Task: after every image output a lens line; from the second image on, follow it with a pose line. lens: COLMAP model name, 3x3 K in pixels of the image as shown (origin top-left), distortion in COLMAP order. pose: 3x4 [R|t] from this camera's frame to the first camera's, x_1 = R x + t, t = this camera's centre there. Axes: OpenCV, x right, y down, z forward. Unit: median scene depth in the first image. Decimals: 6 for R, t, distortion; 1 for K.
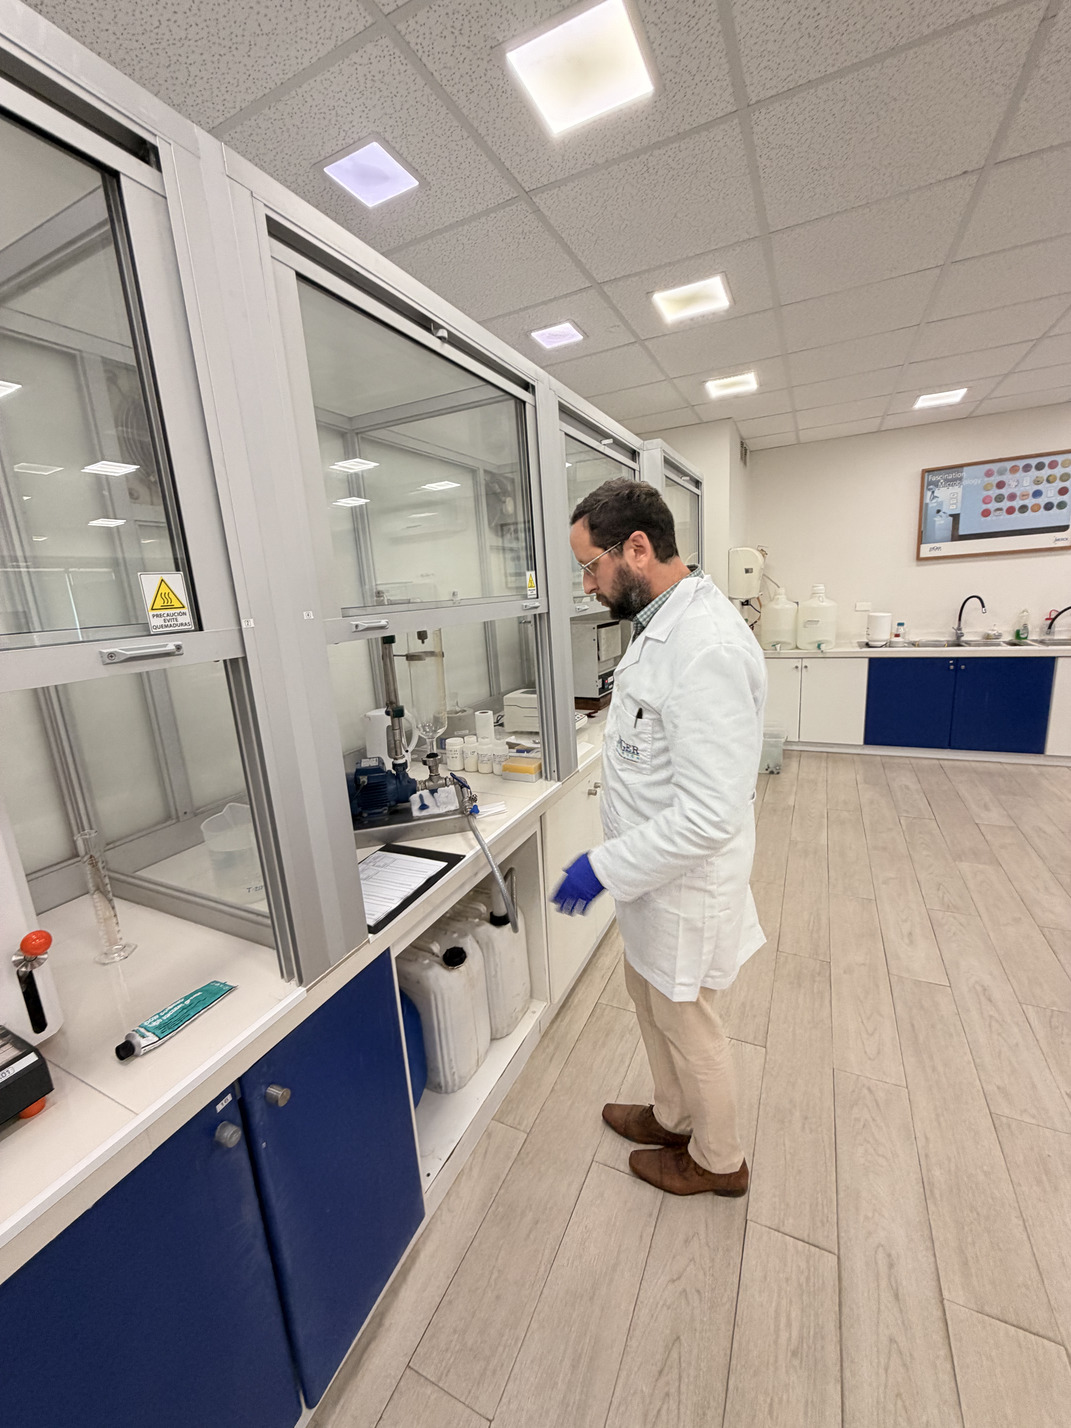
lens RADIAL K [[577.2, 0, 540.9], [0, 577.2, 701.9], [0, 0, 1]] dist [-0.003127, -0.000025]
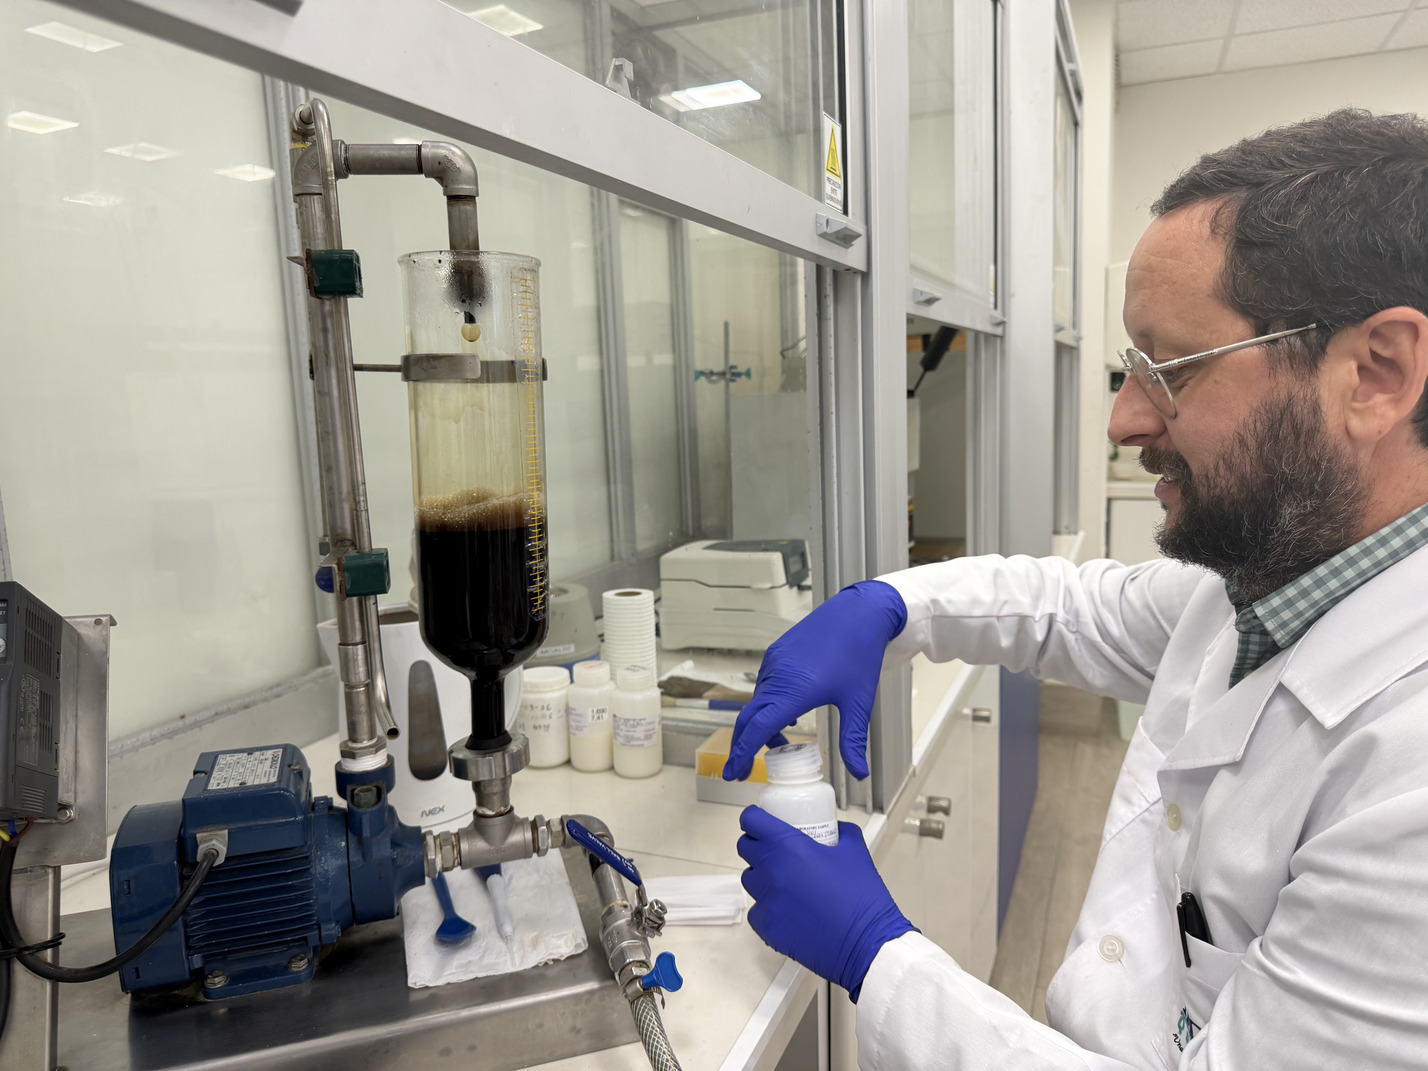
lens RADIAL K [[1025.8, 0, 704.2], [0, 1025.8, 530.9], [0, 0, 1]] dist [0.027579, -0.027615]
pose [[0.998459, 0.019872, 0.051808, -0.113558], [-0.016843, 0.998159, -0.058270, 0.020592], [-0.052870, 0.057308, 0.996956, 0.503668]]
